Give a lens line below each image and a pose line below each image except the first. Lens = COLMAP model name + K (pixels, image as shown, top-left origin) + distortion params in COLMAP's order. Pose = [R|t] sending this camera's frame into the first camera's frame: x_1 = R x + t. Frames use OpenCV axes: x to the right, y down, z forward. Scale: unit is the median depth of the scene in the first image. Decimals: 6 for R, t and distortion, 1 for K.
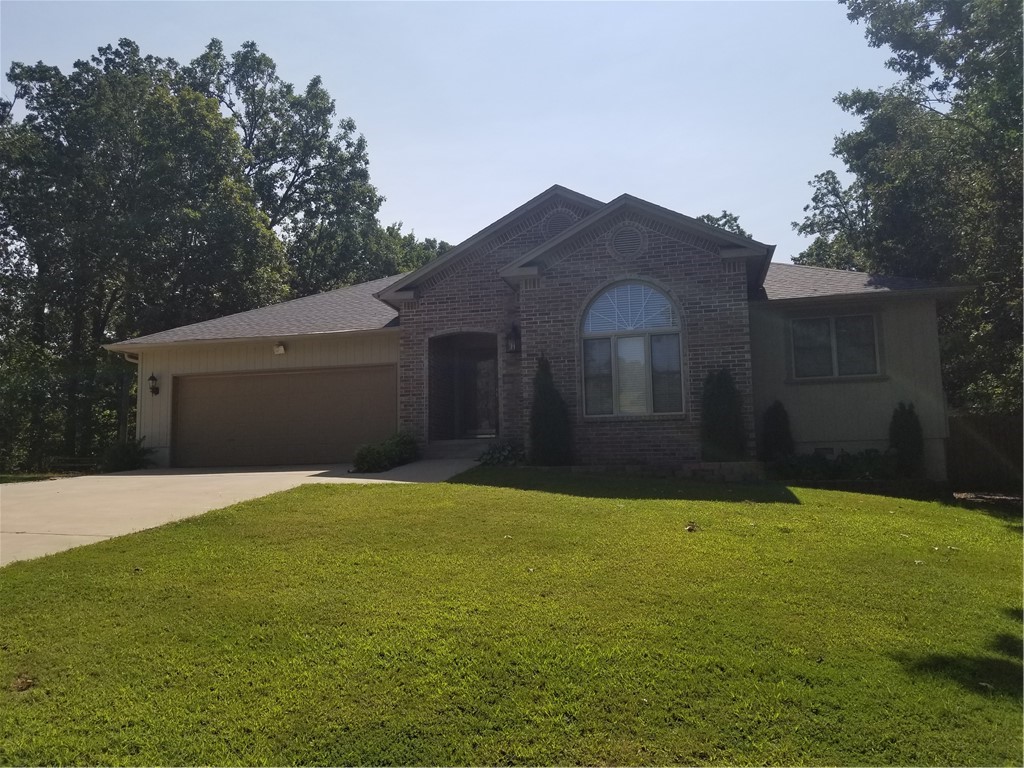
lens RADIAL K [[795.5, 0, 509.2], [0, 795.5, 386.0], [0, 0, 1]] dist [0.091491, -0.141994]
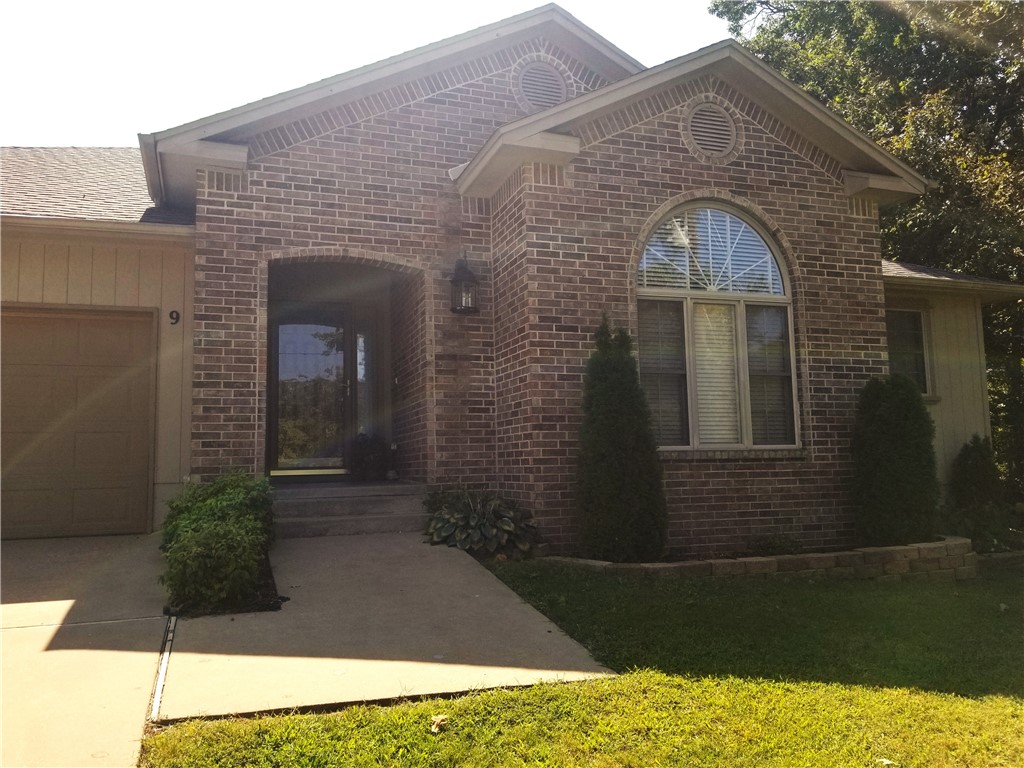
lens RADIAL K [[795.5, 0, 515.0], [0, 795.5, 382.0], [0, 0, 1]] dist [0.091491, -0.141994]
pose [[0.834988, 0.060585, 0.546923, -0.257644], [-0.056612, 0.998104, -0.024135, 0.012689], [-0.547348, -0.010810, 0.836835, 0.614393]]
